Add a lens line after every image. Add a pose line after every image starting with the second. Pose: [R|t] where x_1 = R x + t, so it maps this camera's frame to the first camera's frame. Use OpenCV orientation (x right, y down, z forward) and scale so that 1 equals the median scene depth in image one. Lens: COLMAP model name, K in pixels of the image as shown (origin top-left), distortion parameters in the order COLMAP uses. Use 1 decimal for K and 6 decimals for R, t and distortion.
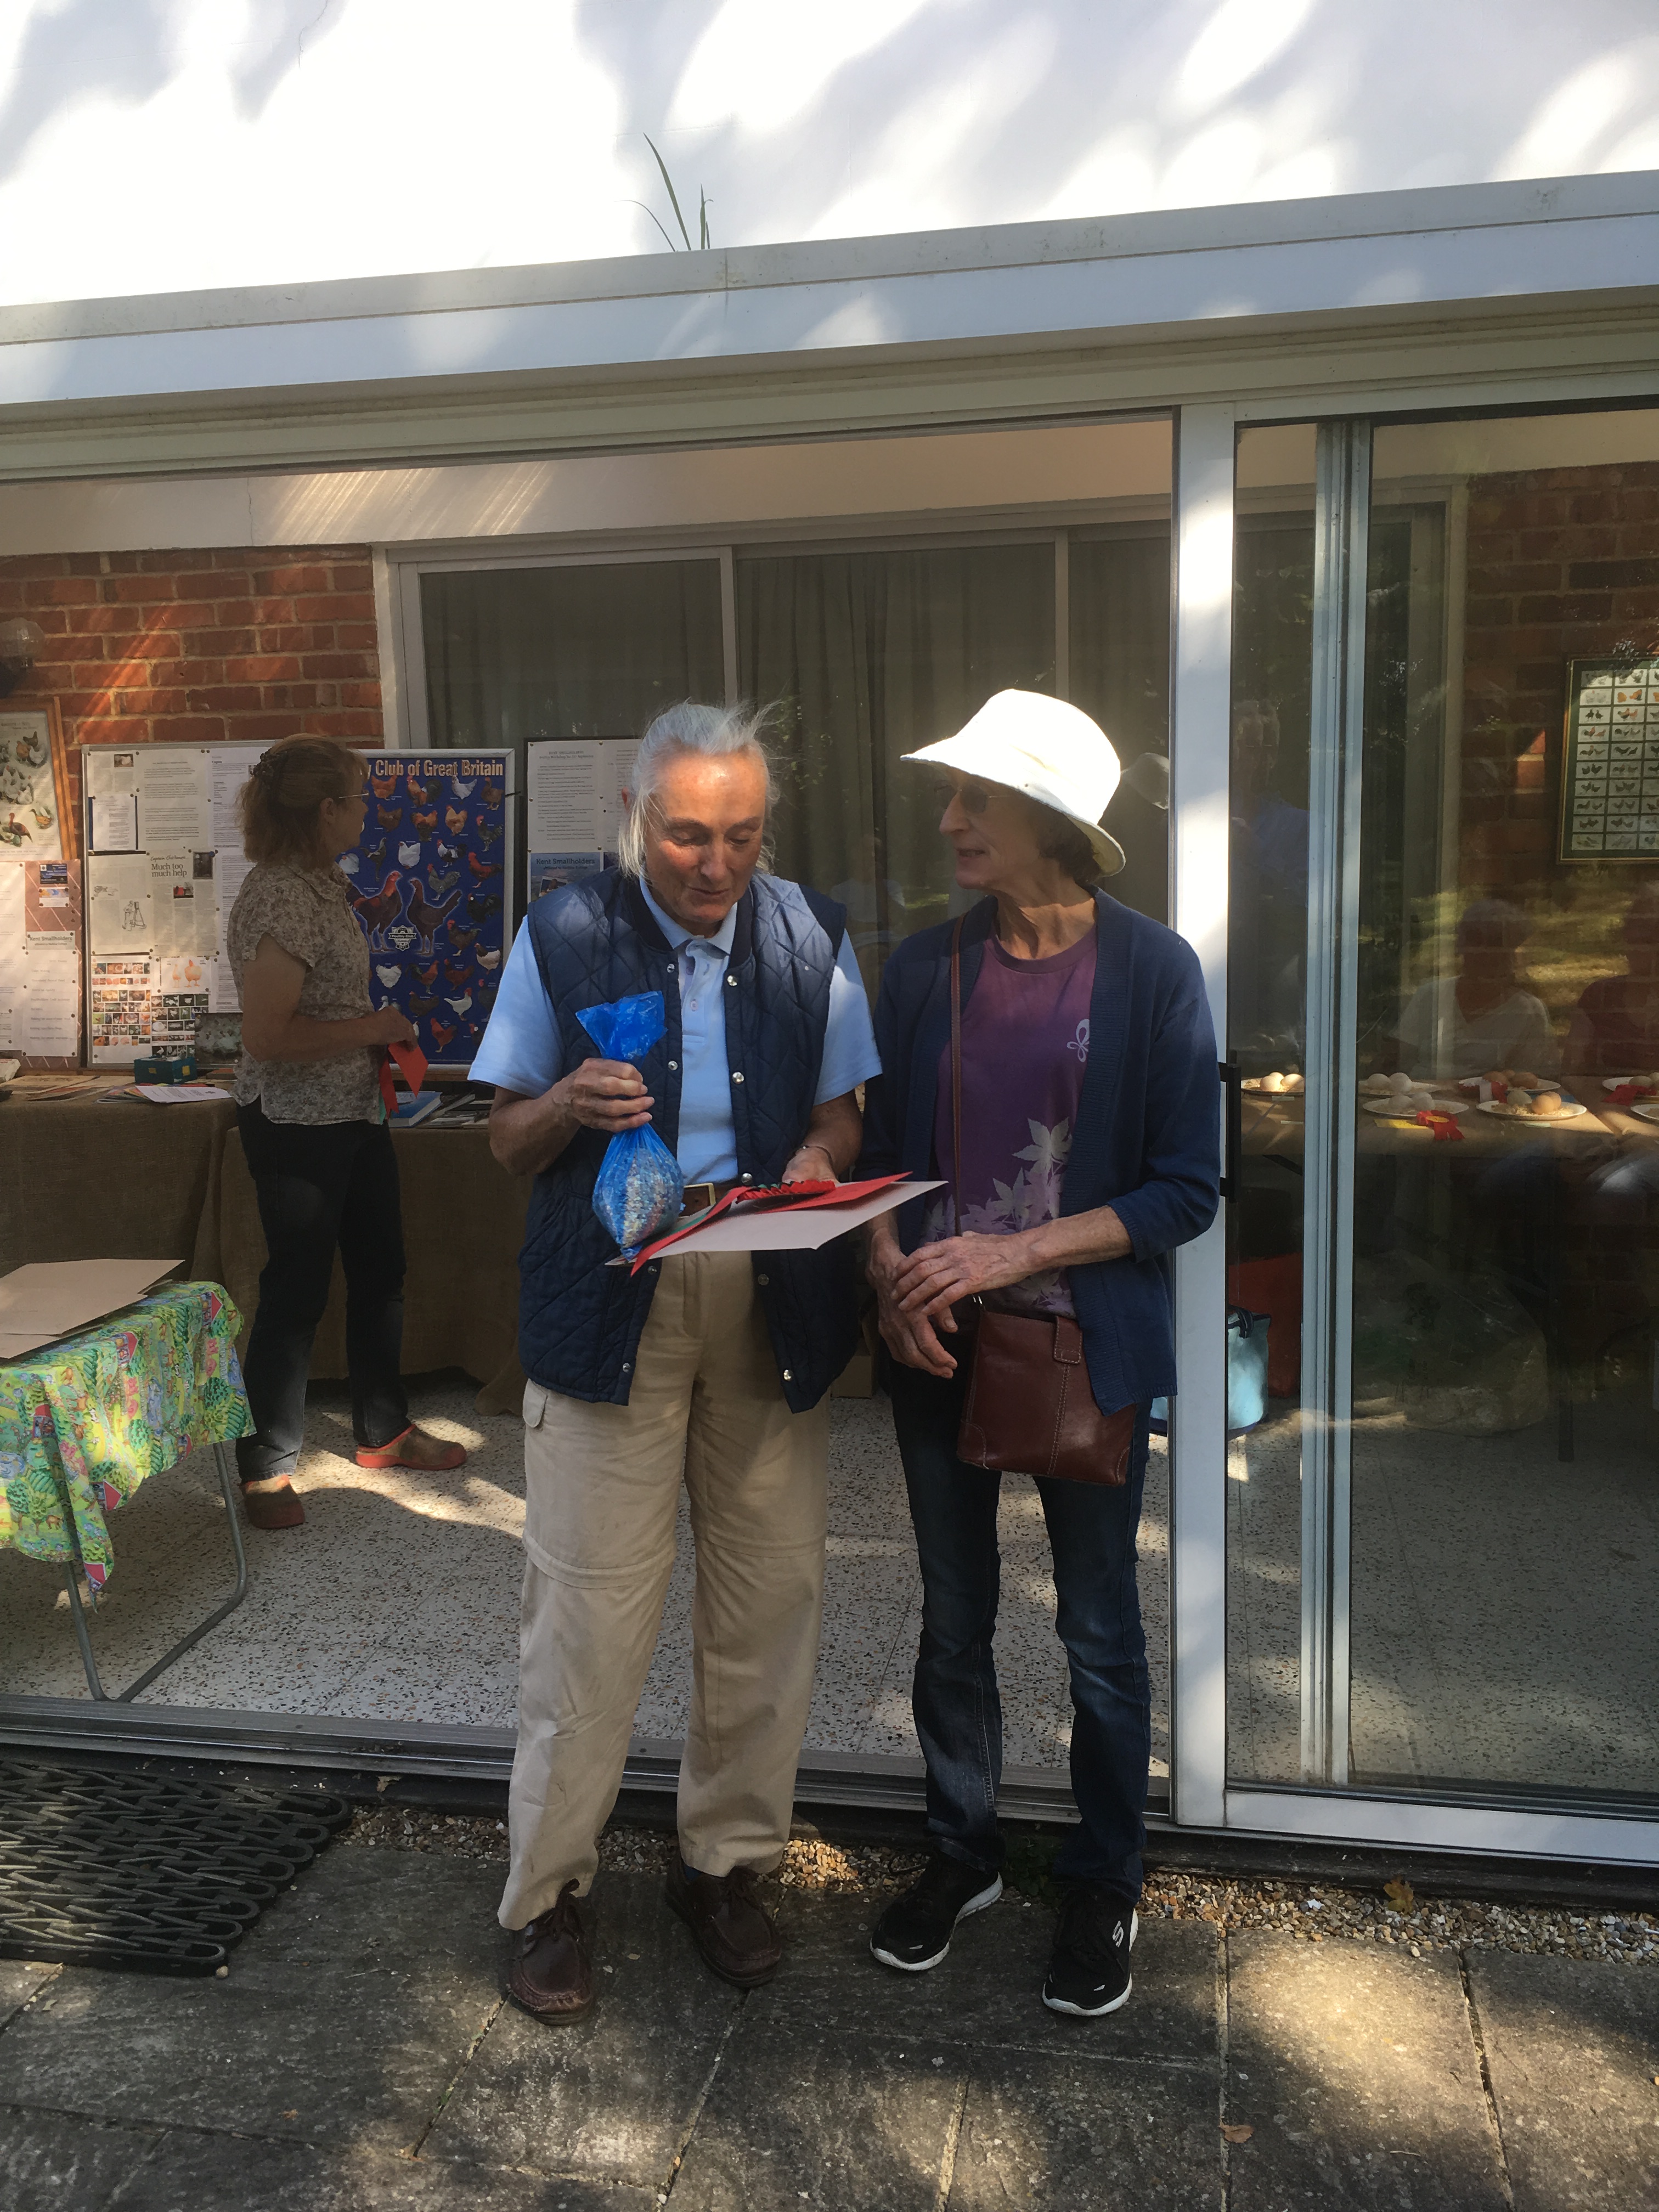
lens RADIAL K [[1896.5, 0, 820.5], [0, 1896.5, 1084.5], [0, 0, 1]] dist [0.081023, -0.121676]
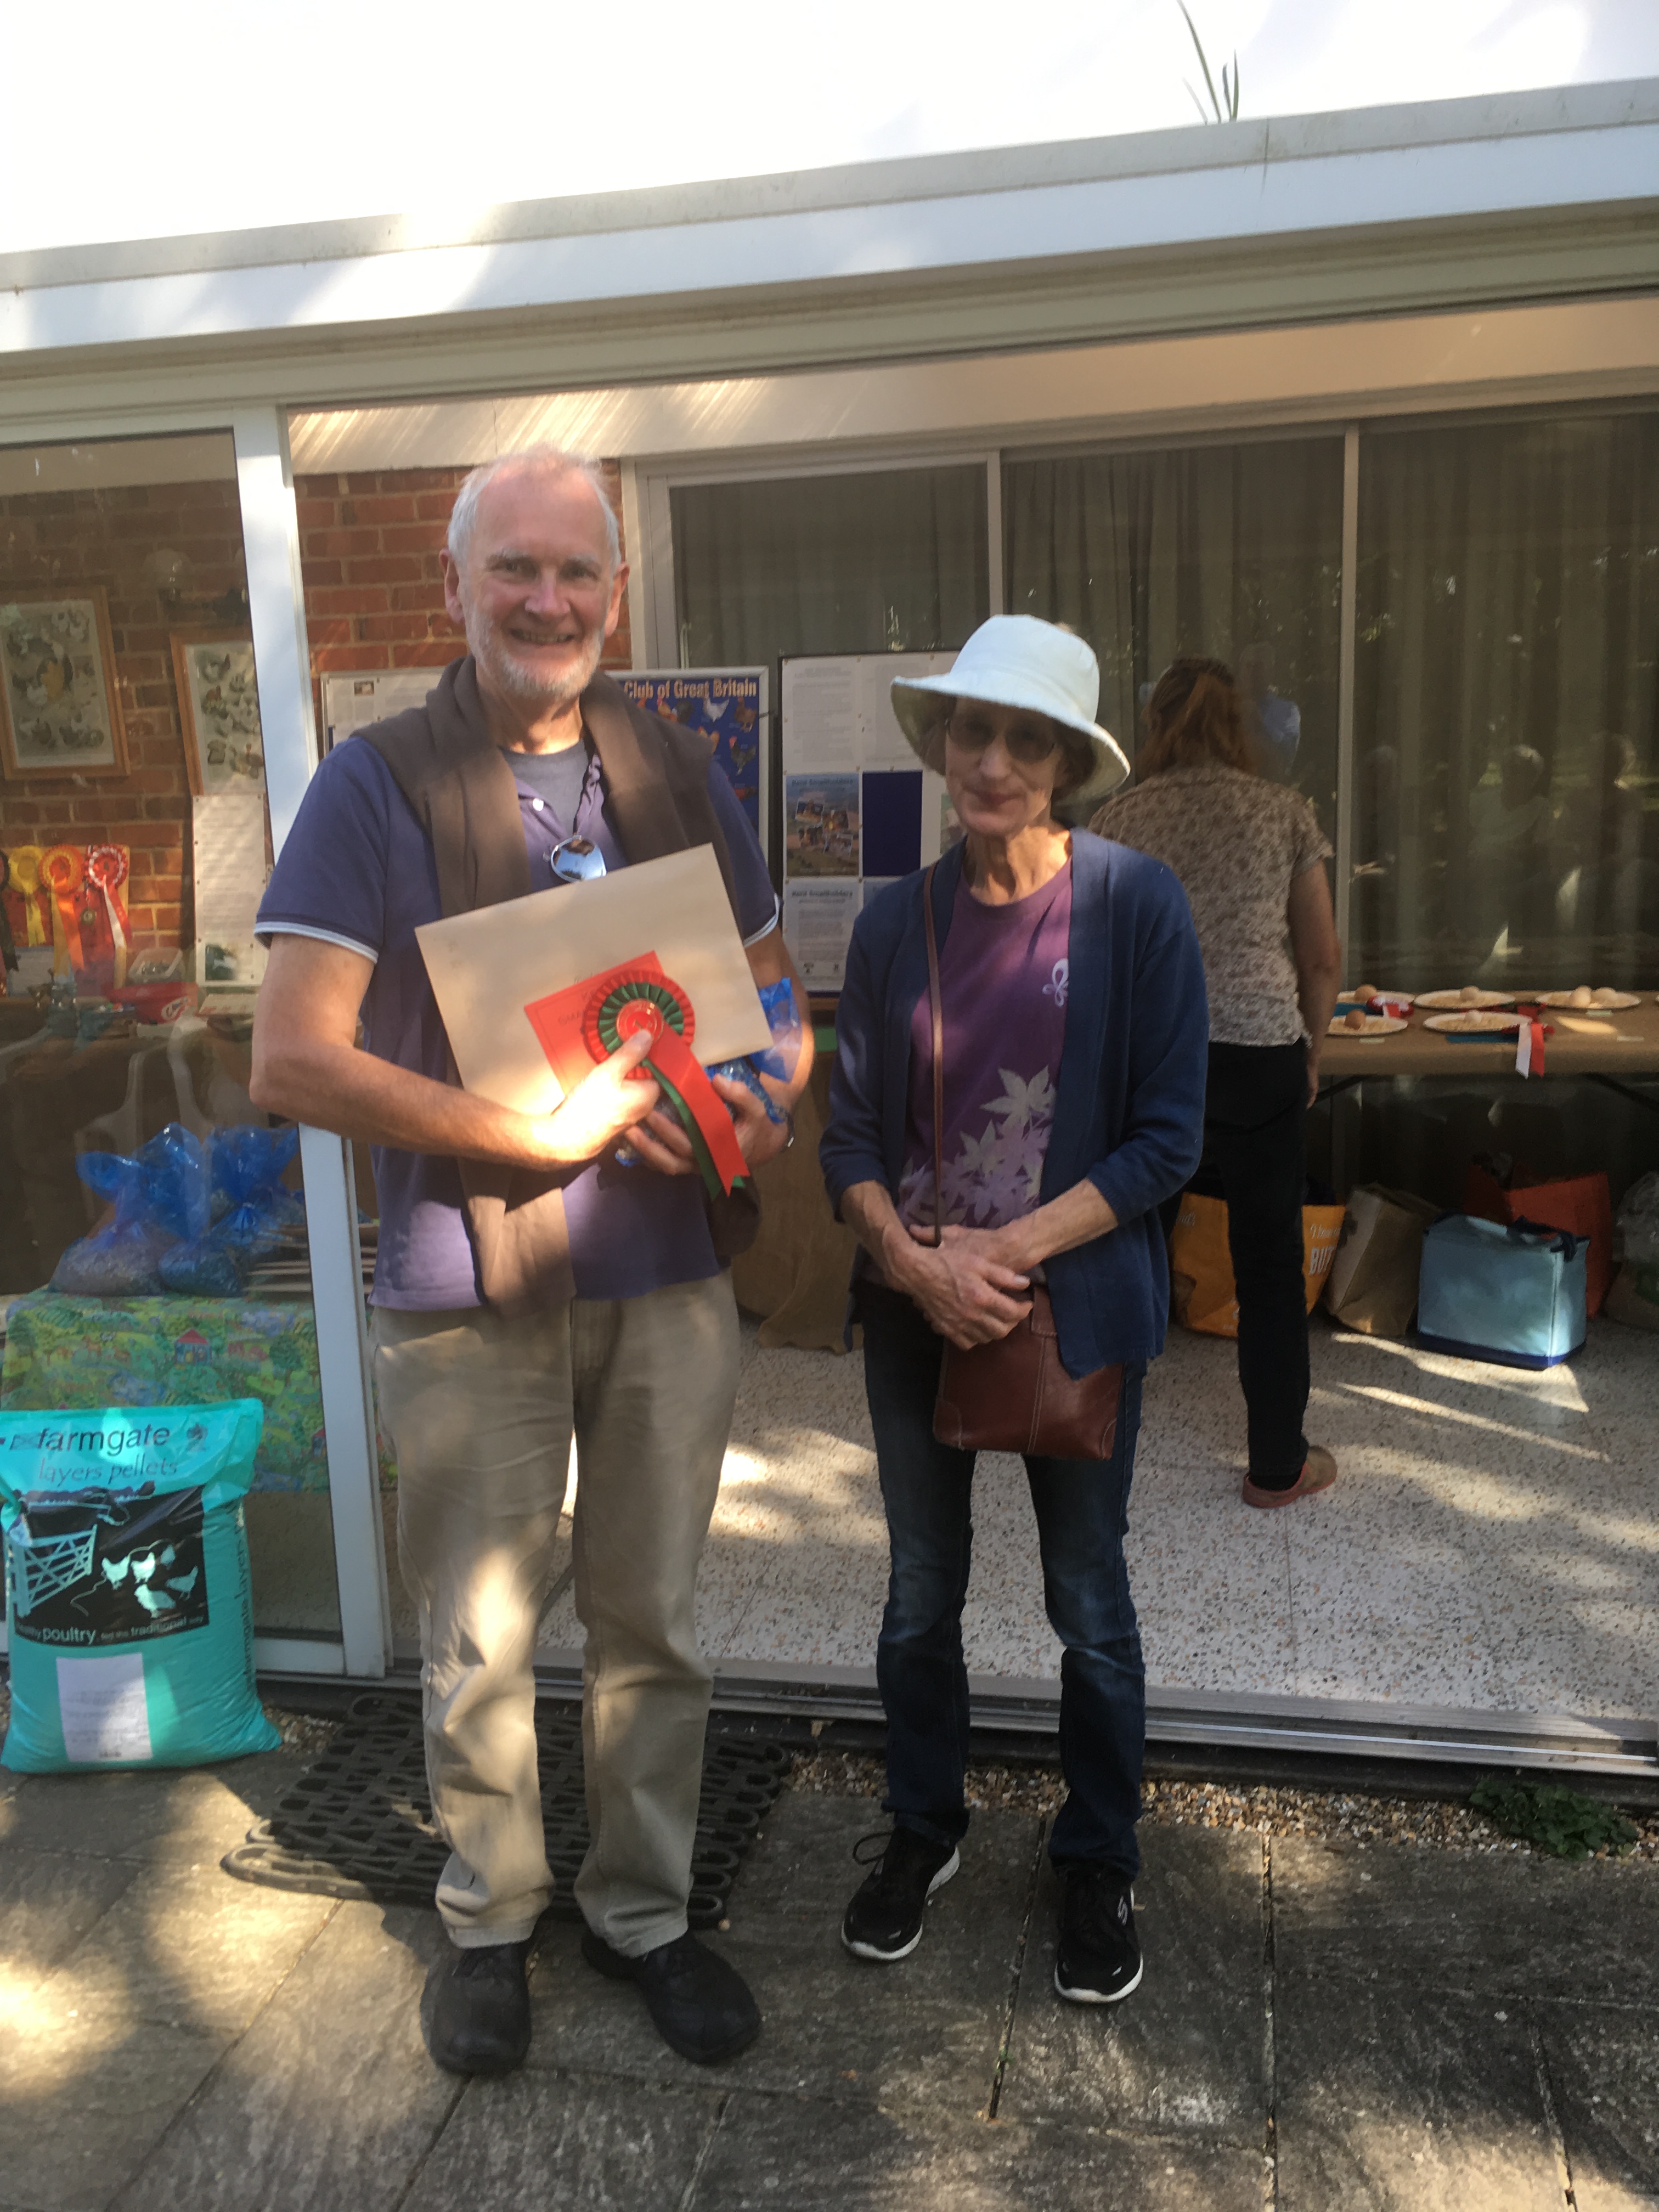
lens RADIAL K [[1896.5, 0, 830.1], [0, 1896.5, 1074.7], [0, 0, 1]] dist [0.081023, -0.121676]
pose [[0.999727, -0.015194, -0.017758, -0.190250], [0.015851, 0.999172, 0.037471, -0.006389], [0.017174, -0.037742, 0.999140, 0.031752]]
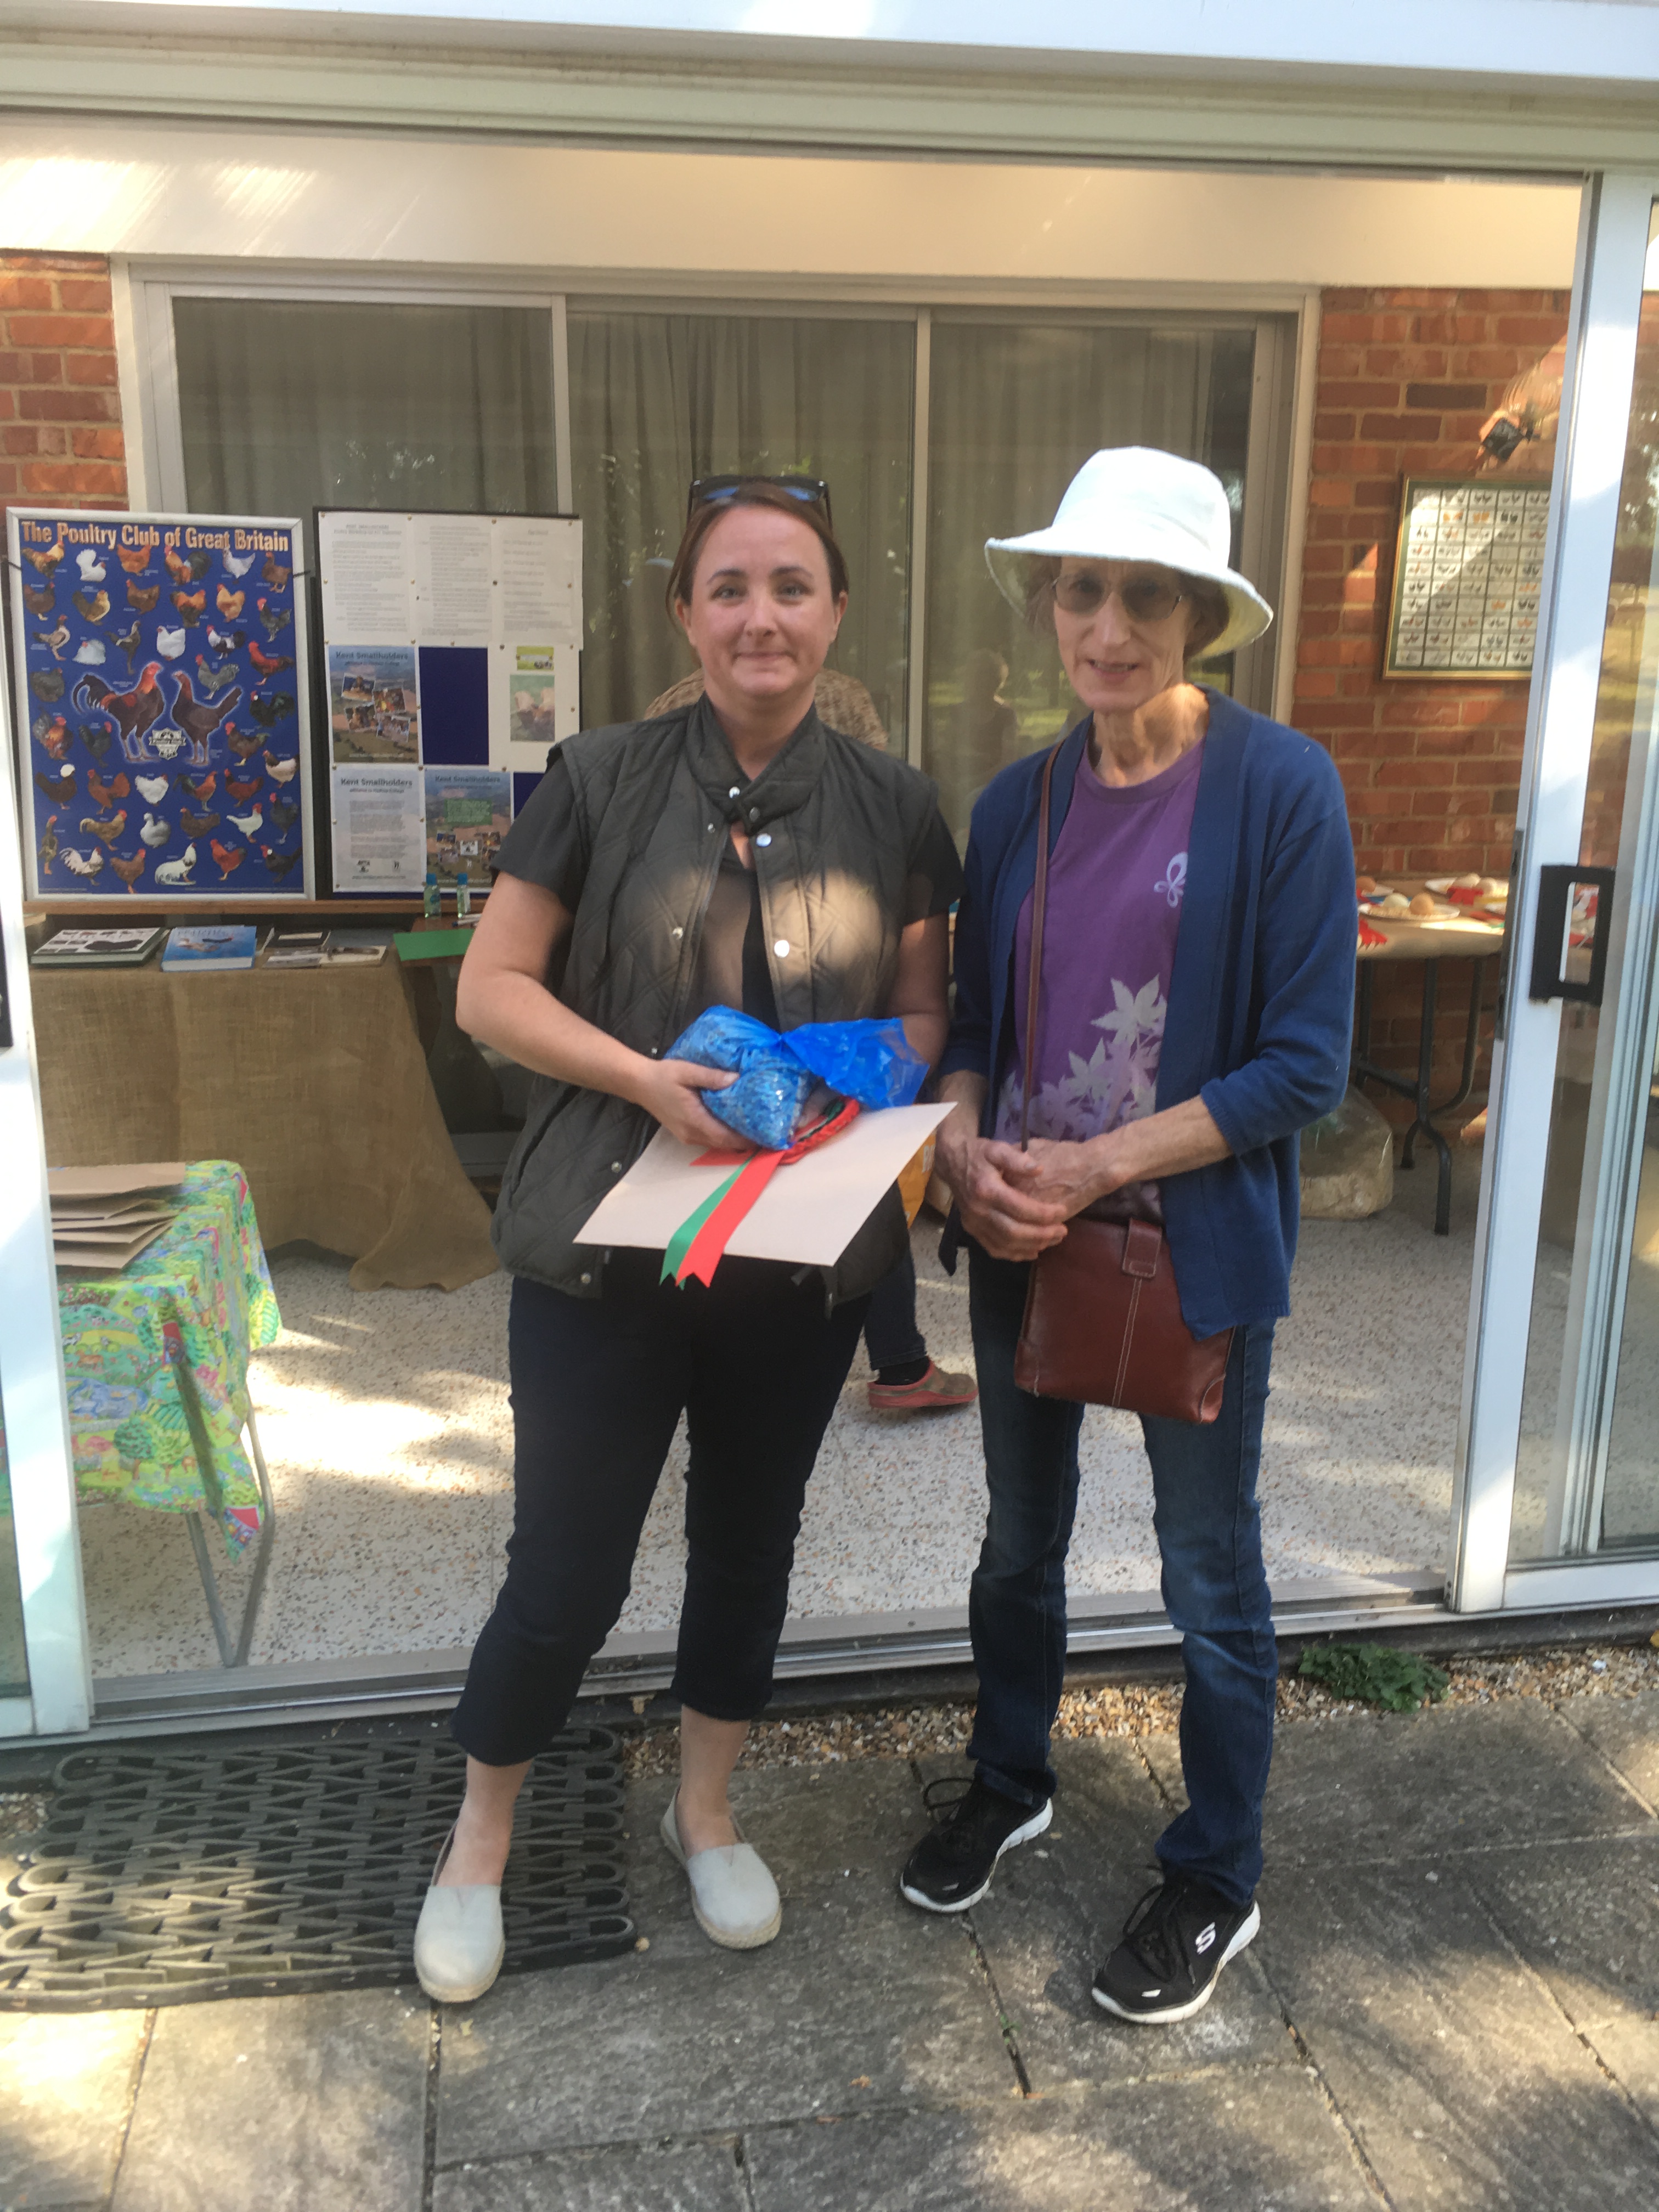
lens RADIAL K [[1896.5, 0, 834.7], [0, 1896.5, 1085.4], [0, 0, 1]] dist [0.081023, -0.121676]
pose [[0.935904, -0.057633, 0.347508, -0.414359], [0.024857, 0.994871, 0.098052, -0.004176], [-0.351377, -0.083129, 0.932536, 0.160511]]
